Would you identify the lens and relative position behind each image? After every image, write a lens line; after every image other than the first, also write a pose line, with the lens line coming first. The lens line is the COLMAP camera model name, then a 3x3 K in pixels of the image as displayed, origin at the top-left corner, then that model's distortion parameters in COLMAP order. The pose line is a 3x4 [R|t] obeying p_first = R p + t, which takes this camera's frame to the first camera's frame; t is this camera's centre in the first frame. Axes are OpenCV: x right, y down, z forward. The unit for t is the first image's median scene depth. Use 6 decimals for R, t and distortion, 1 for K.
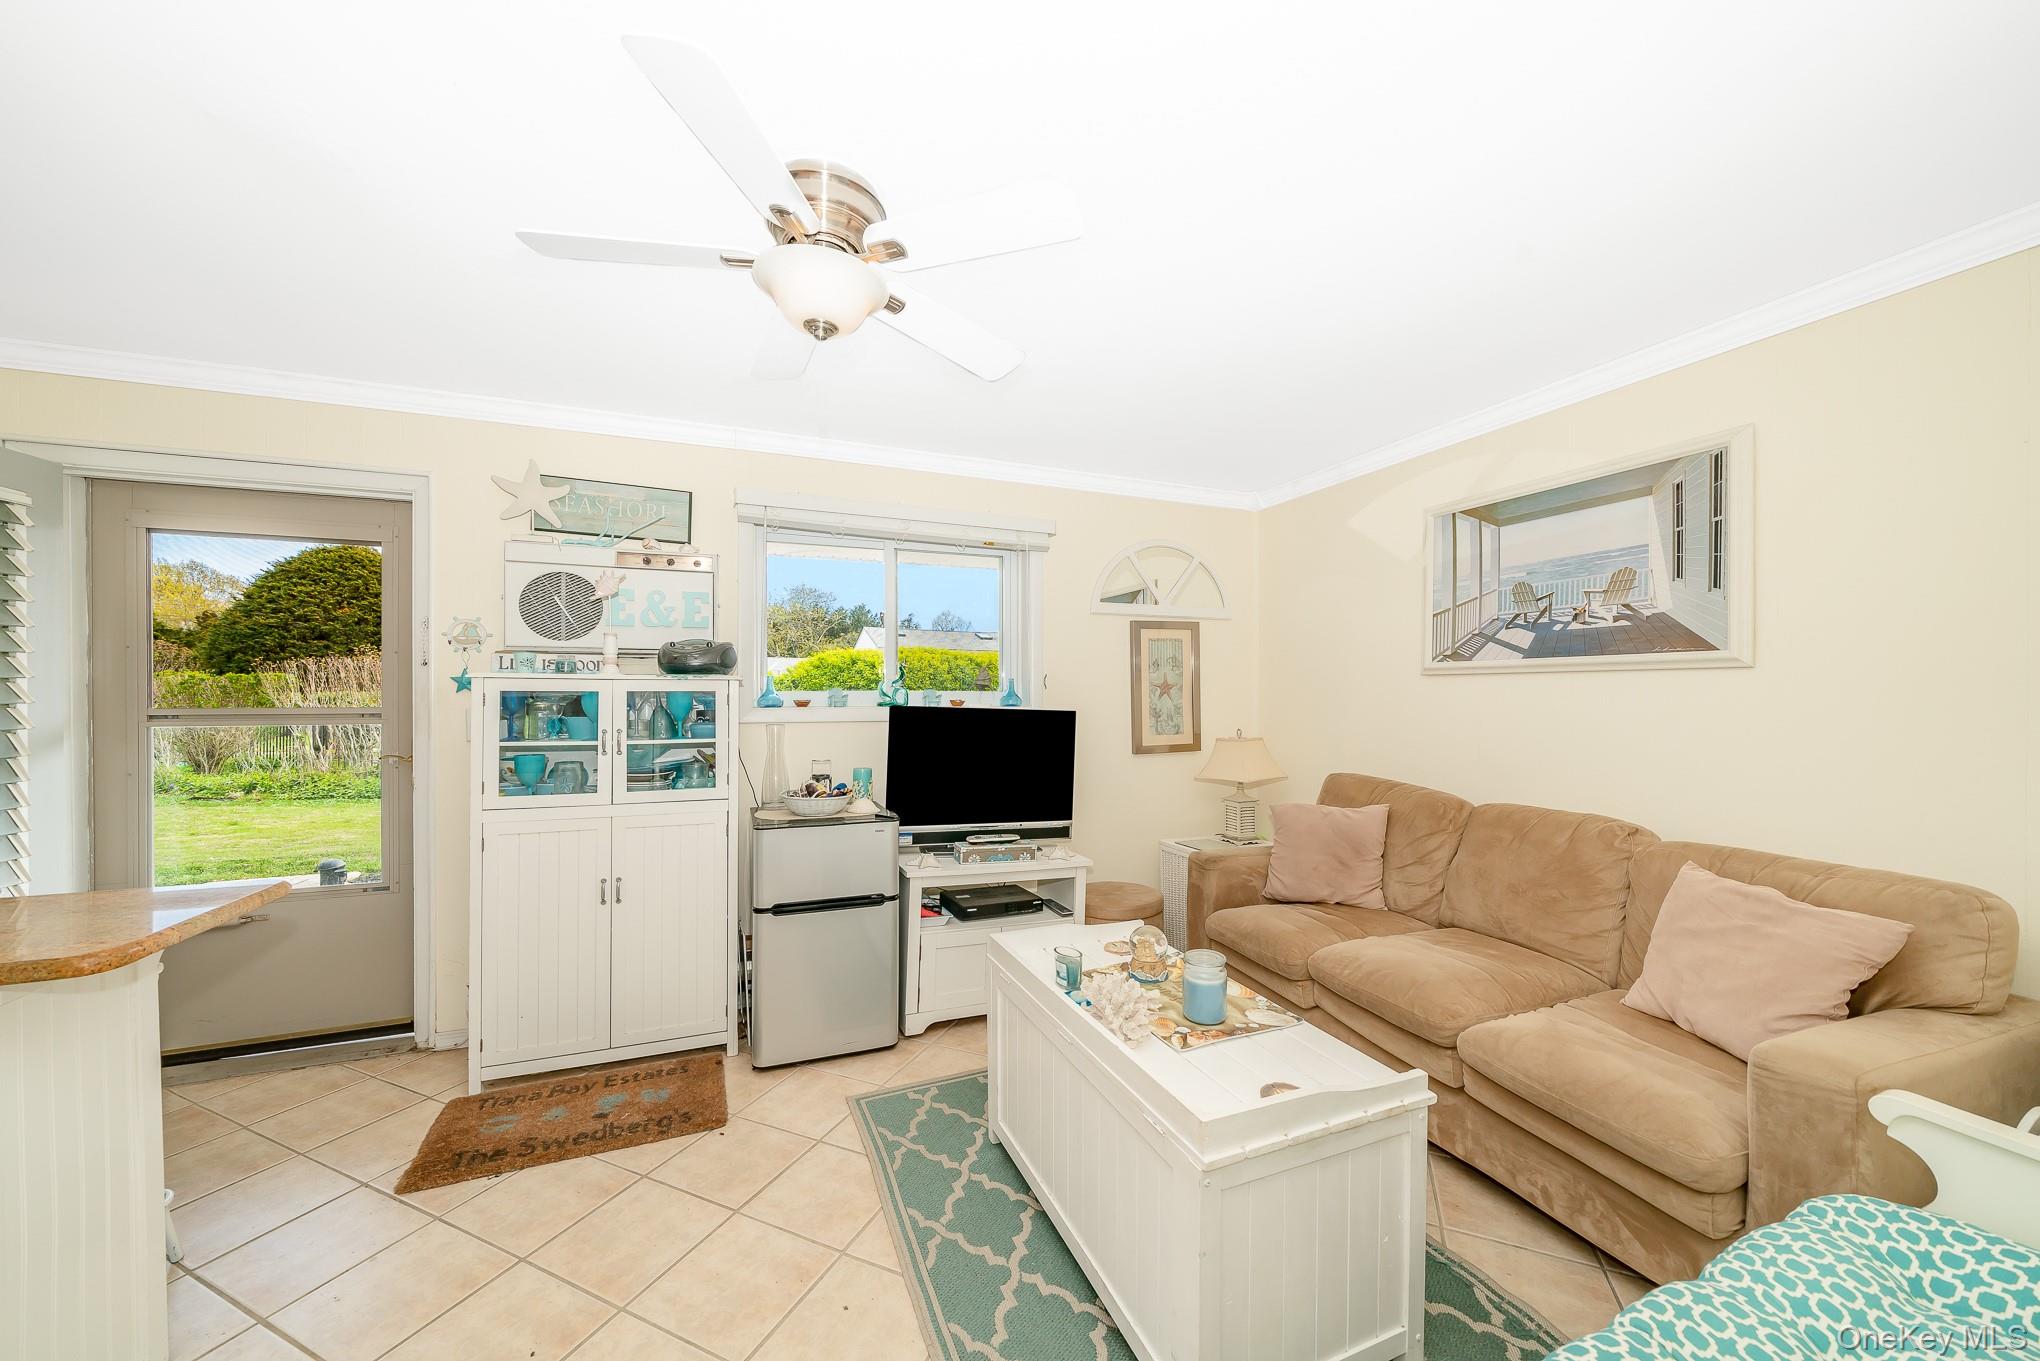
lens RADIAL K [[767.7, 0, 1078.0], [0, 767.7, 670.2], [0, 0, 1]] dist [-0.008880, 0.000701]
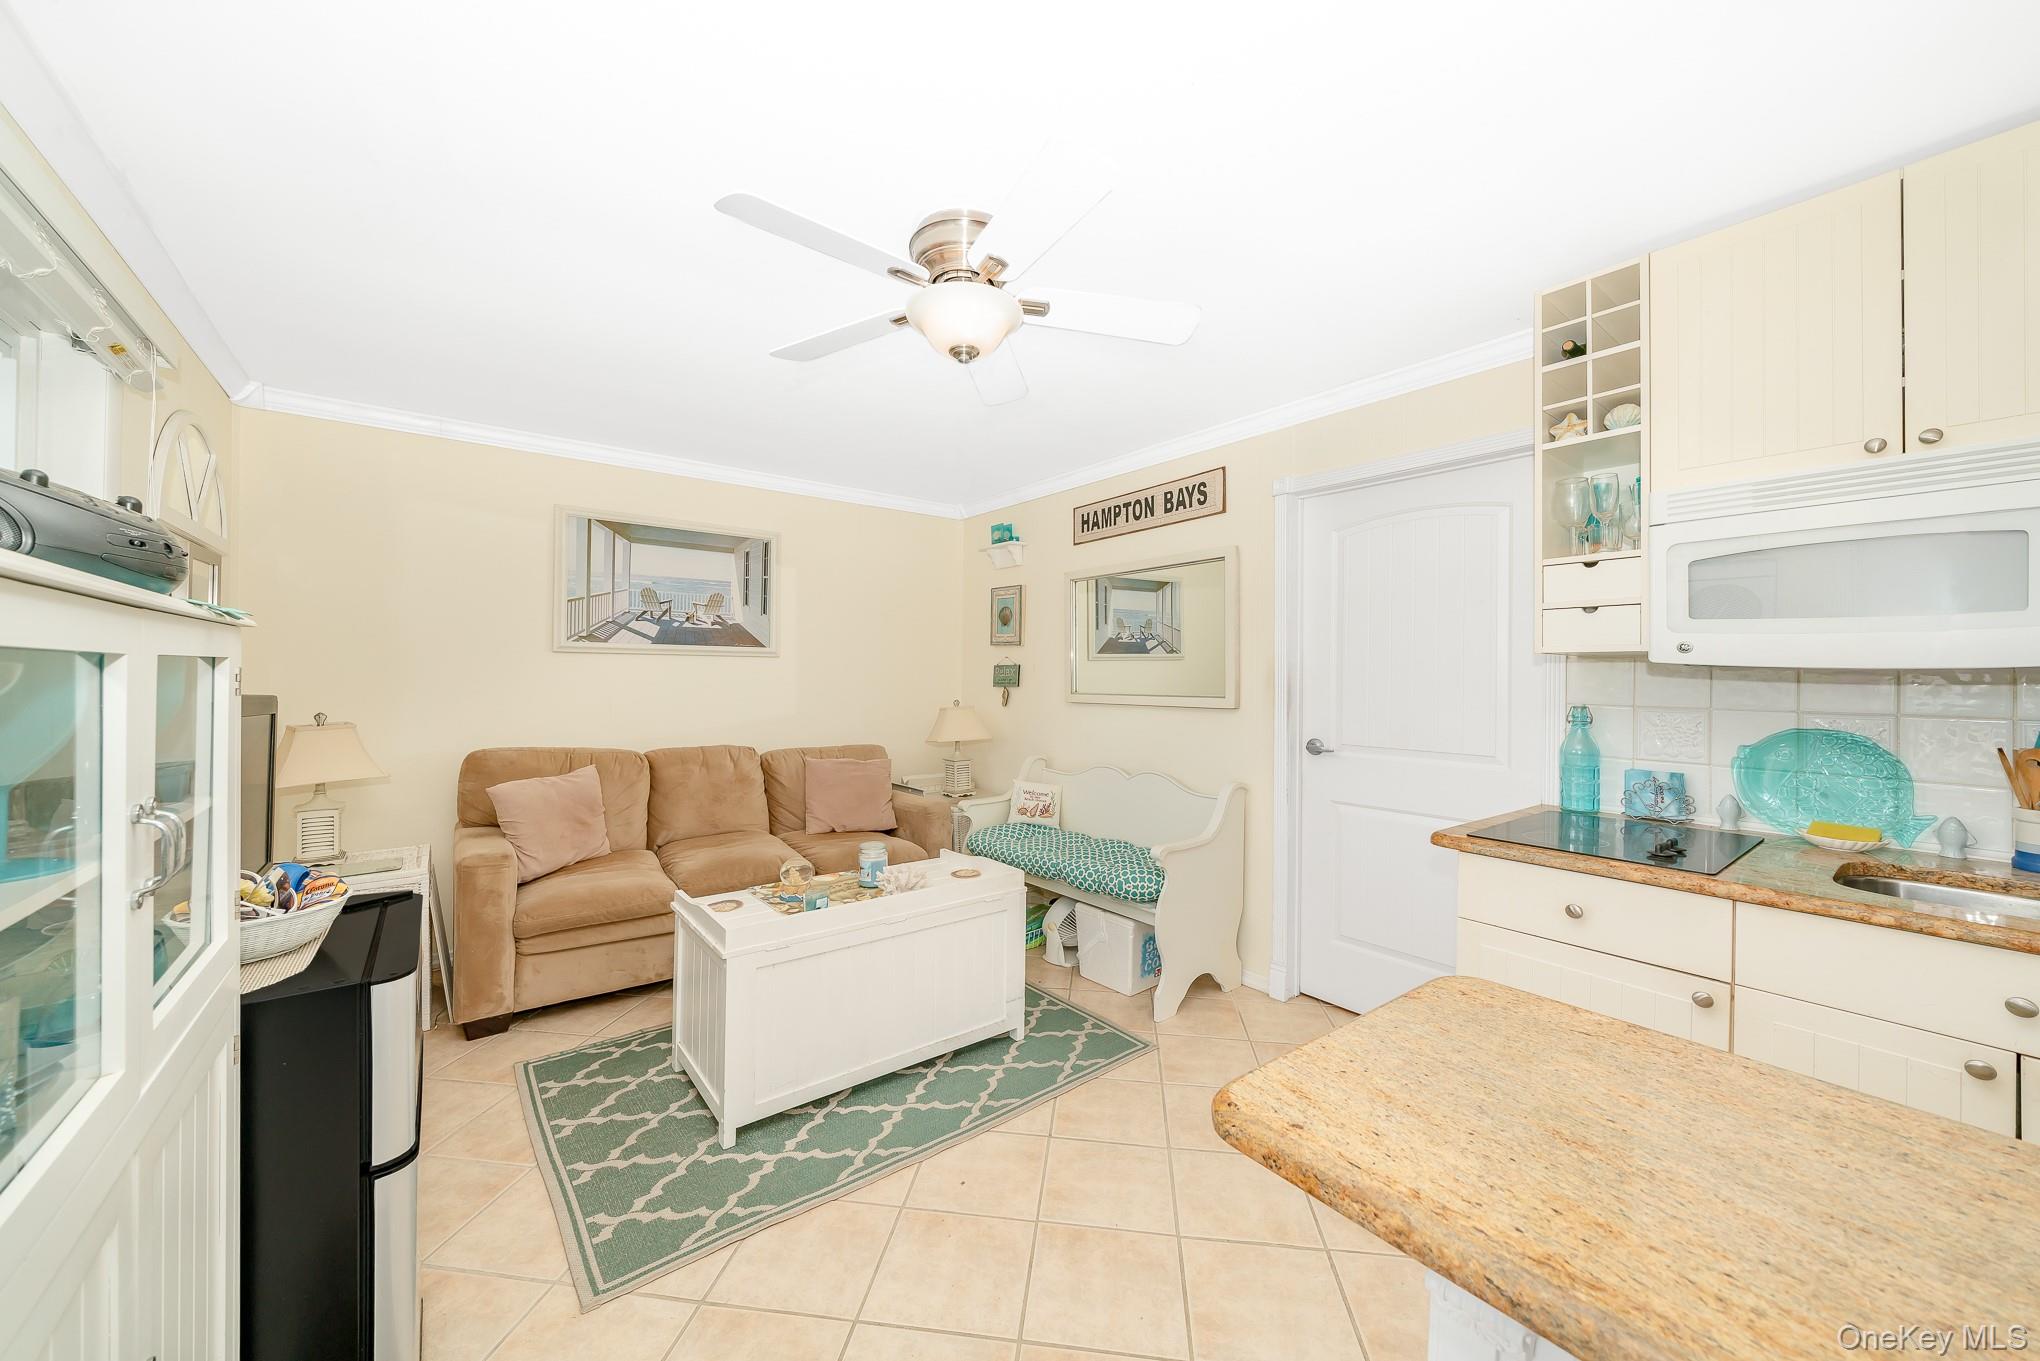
lens RADIAL K [[767.7, 0, 1072.4], [0, 767.7, 668.2], [0, 0, 1]] dist [-0.008880, 0.000701]
pose [[-0.235462, 0.006301, 0.971863, -1.315645], [-0.043989, 0.998885, -0.017134, 0.026944], [-0.970888, -0.046785, -0.234922, 0.789324]]
